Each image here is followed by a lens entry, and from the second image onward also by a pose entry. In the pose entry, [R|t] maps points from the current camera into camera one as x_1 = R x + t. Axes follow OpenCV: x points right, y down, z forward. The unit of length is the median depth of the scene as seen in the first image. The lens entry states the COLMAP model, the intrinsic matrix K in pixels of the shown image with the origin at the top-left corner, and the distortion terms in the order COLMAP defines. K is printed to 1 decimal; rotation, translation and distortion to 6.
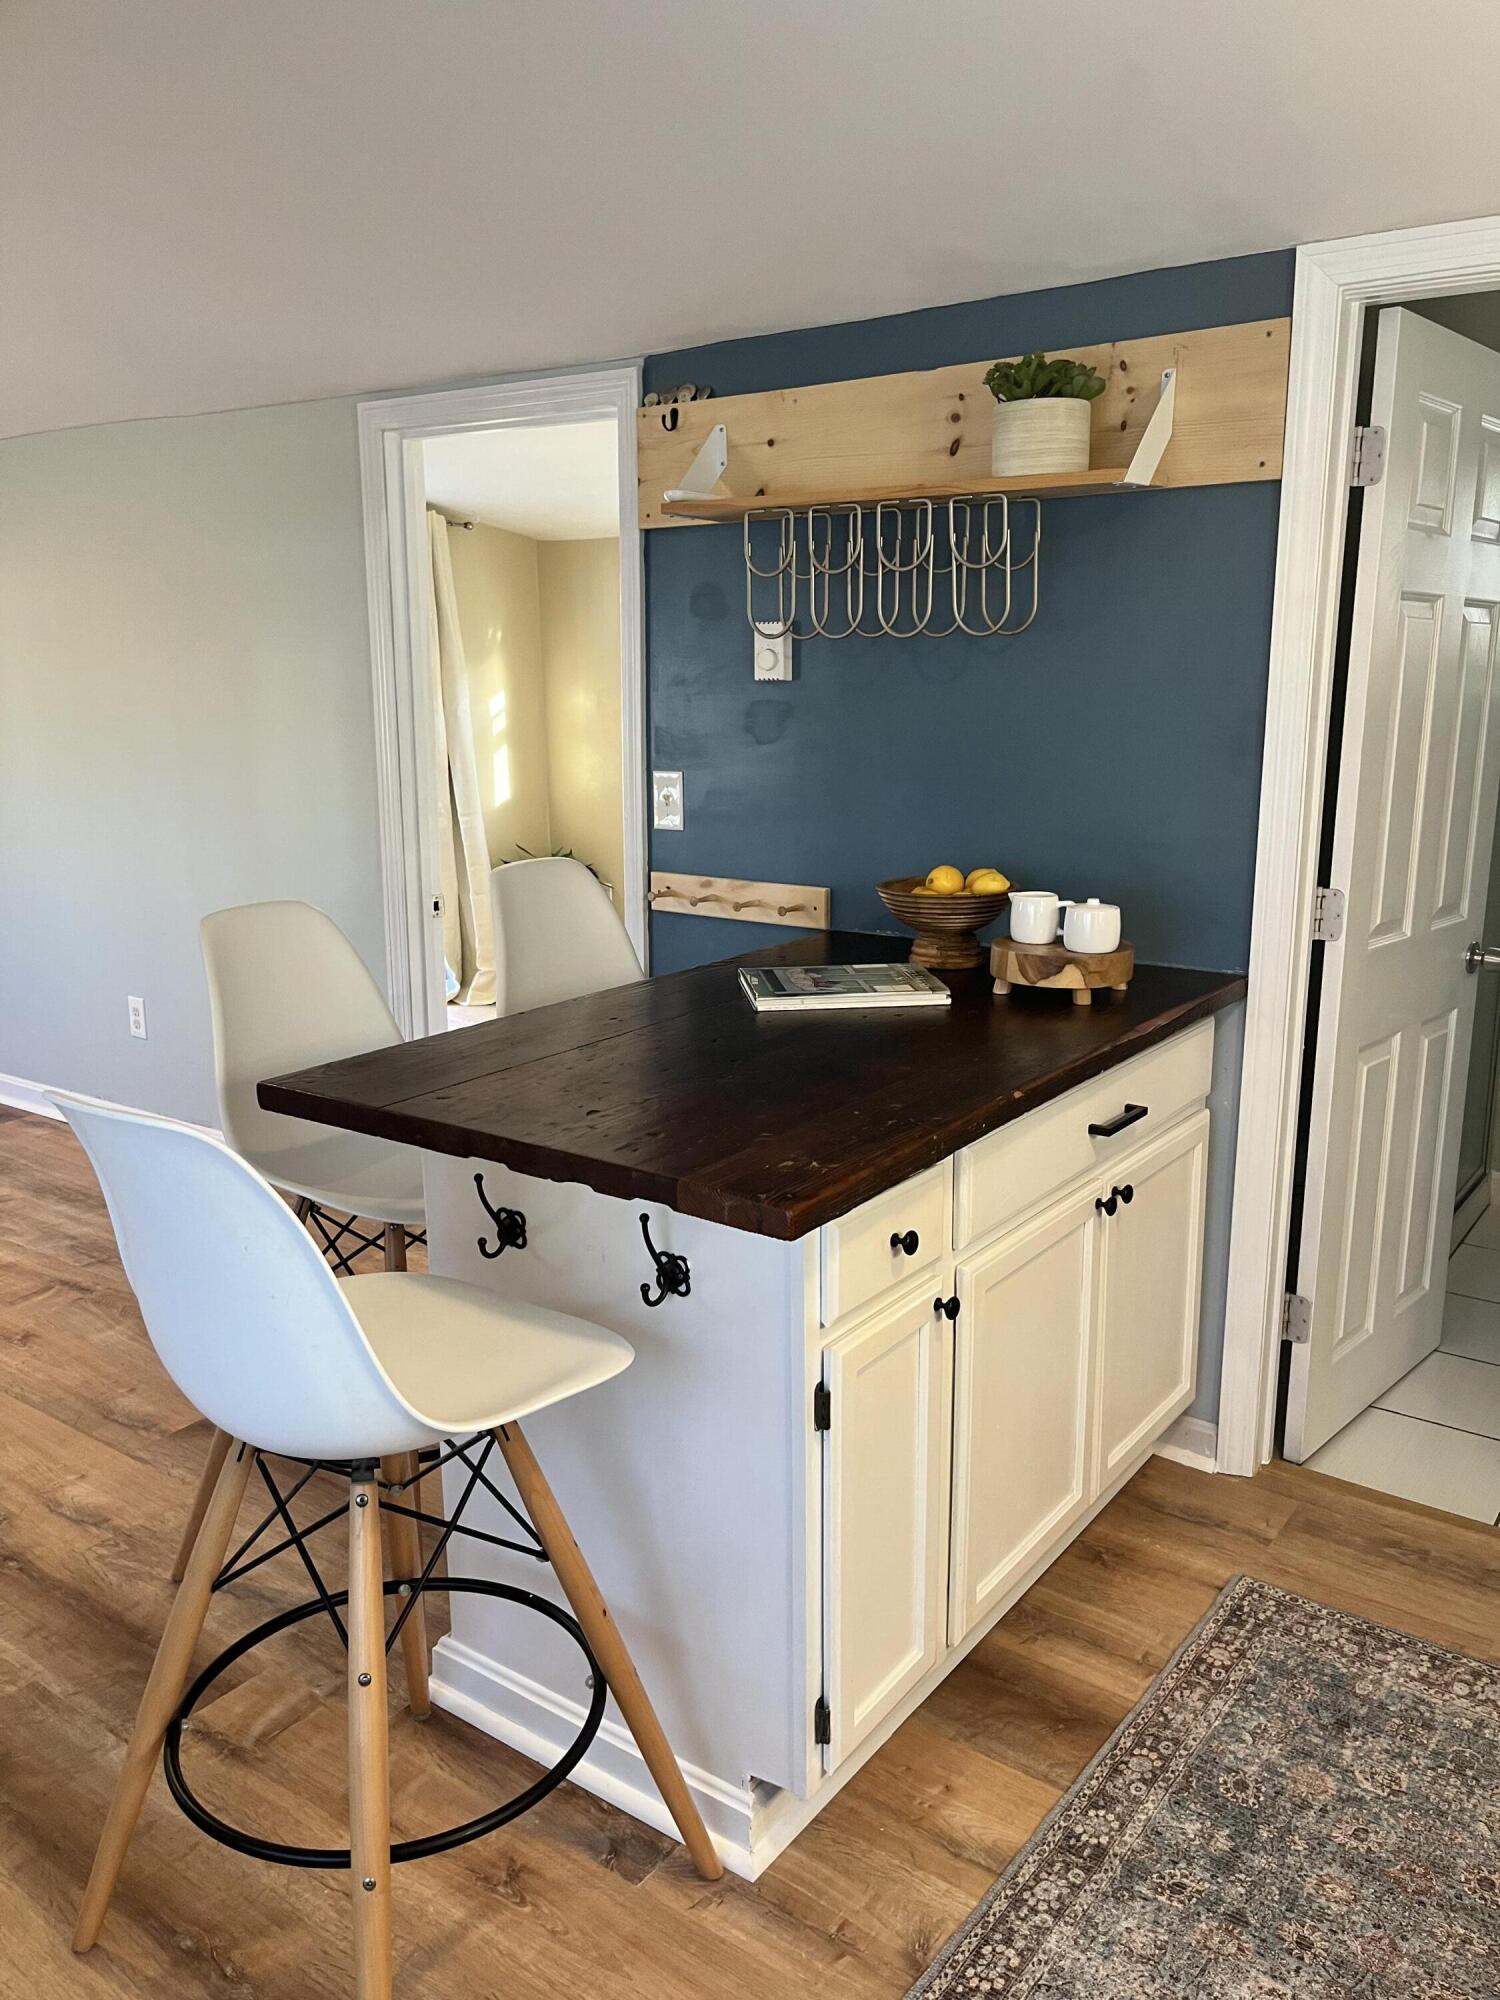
lens RADIAL K [[1513.3, 0, 758.0], [0, 1513.3, 1007.6], [0, 0, 1]] dist [0.070213, -0.096694]
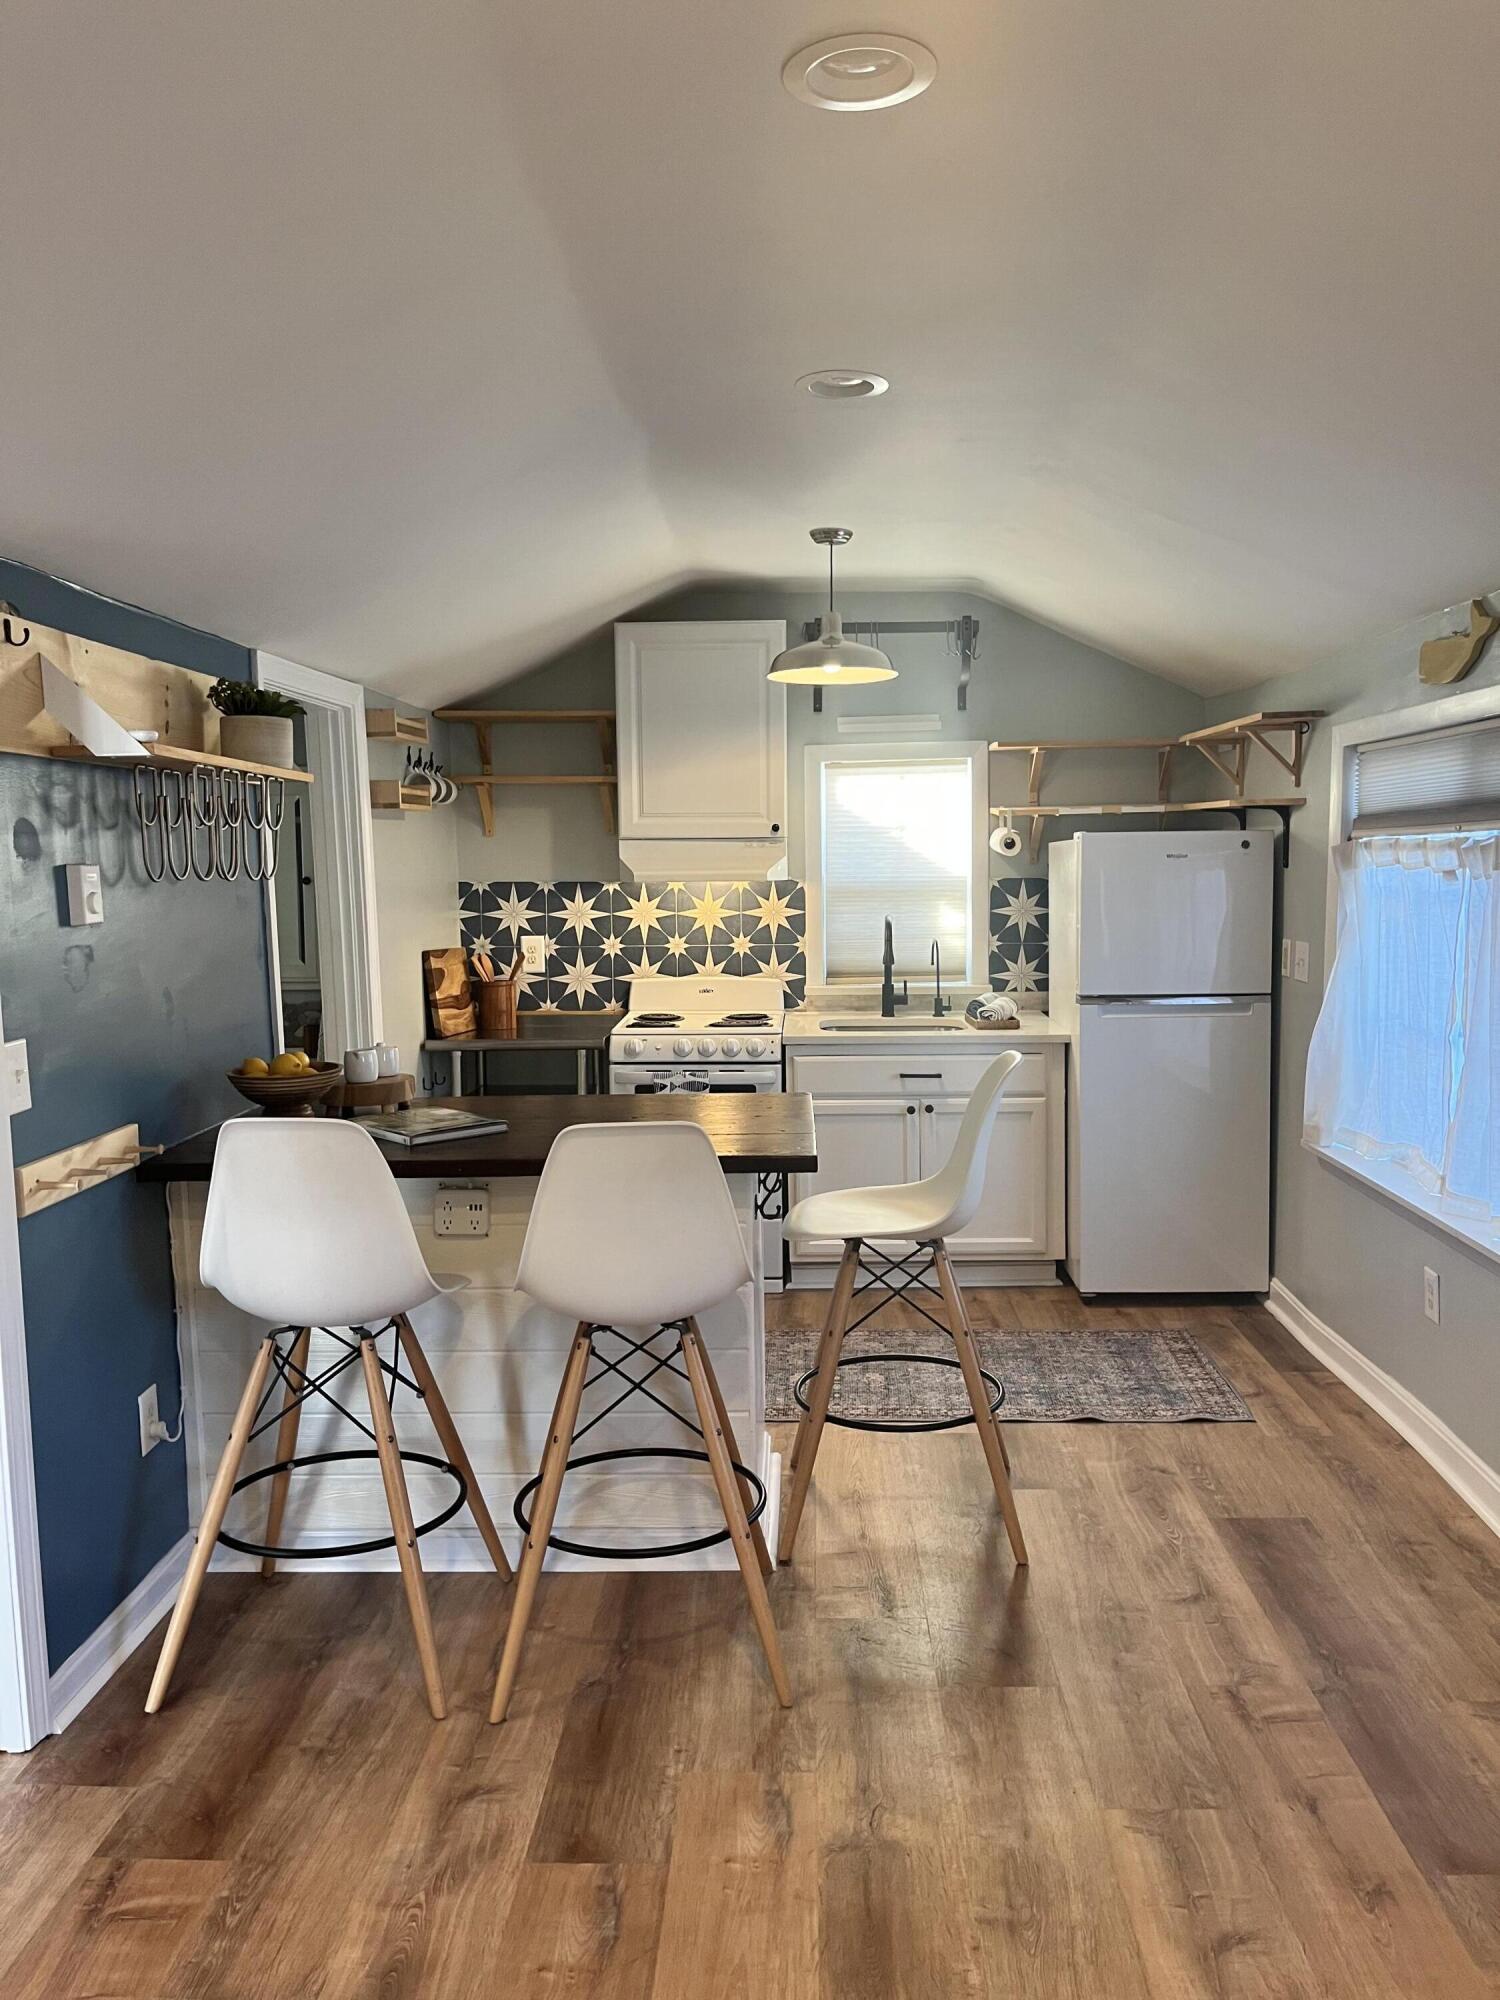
lens RADIAL K [[1513.3, 0, 775.2], [0, 1513.3, 1003.5], [0, 0, 1]] dist [0.070213, -0.096694]
pose [[-0.575465, -0.055546, 0.815938, -1.520925], [0.208948, 0.954593, 0.212352, -0.419437], [-0.790684, 0.292689, -0.537728, 1.777598]]
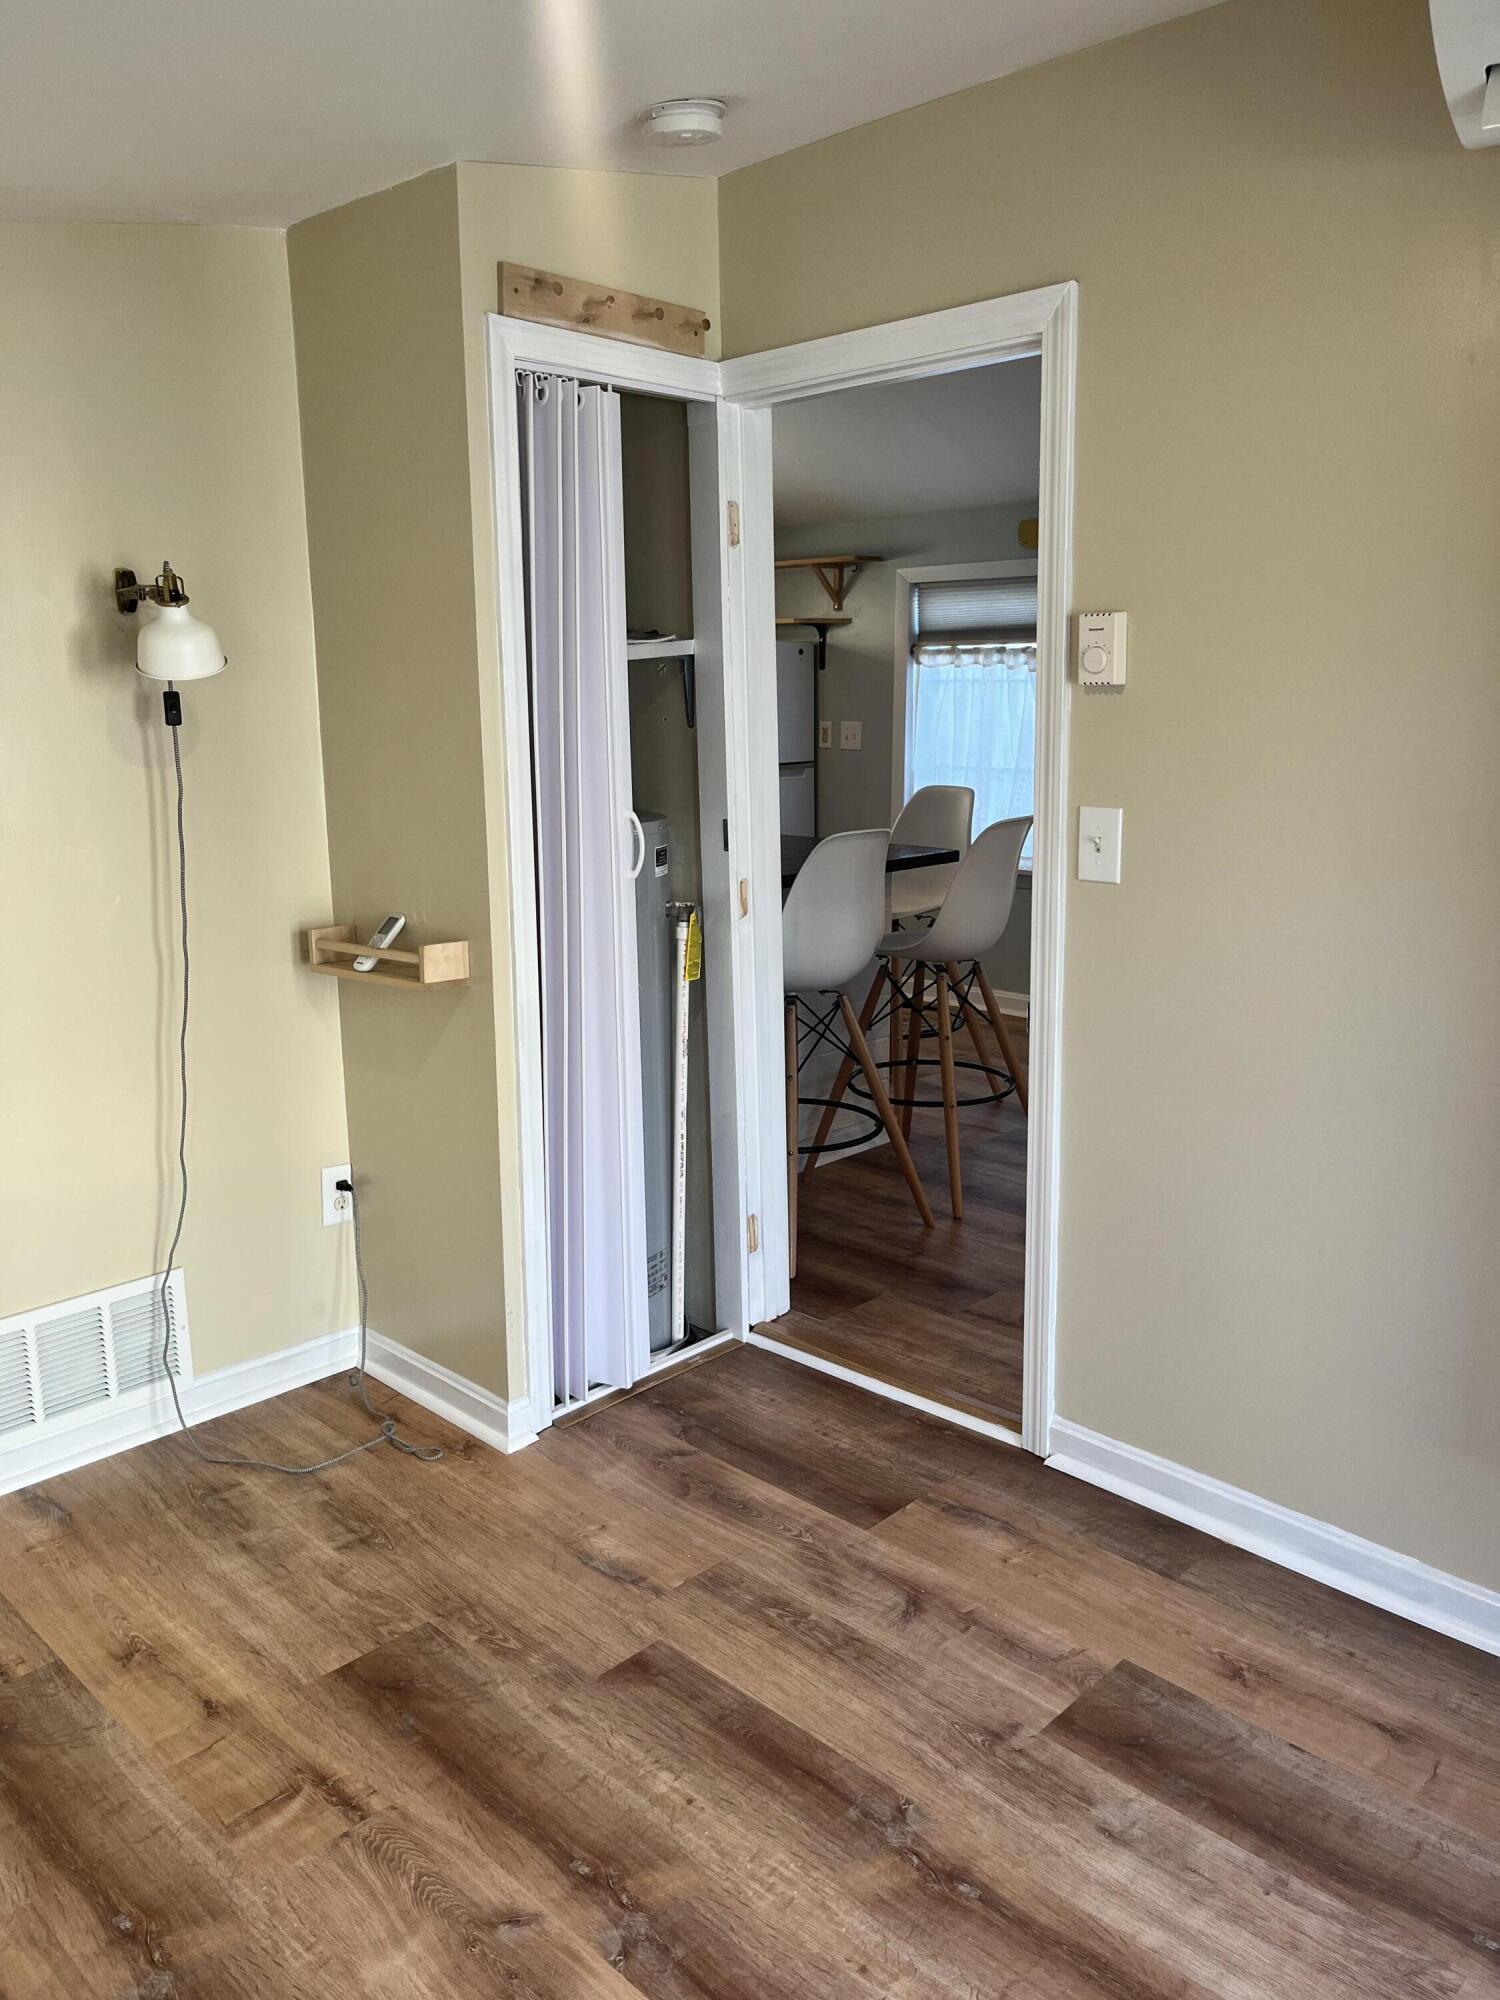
lens RADIAL K [[1513.3, 0, 743.6], [0, 1513.3, 1002.7], [0, 0, 1]] dist [0.070213, -0.096694]
pose [[-0.989185, -0.009657, 0.146357, -0.293767], [0.053881, 0.904140, 0.423826, -0.687076], [-0.136420, 0.427128, -0.893841, 3.014695]]
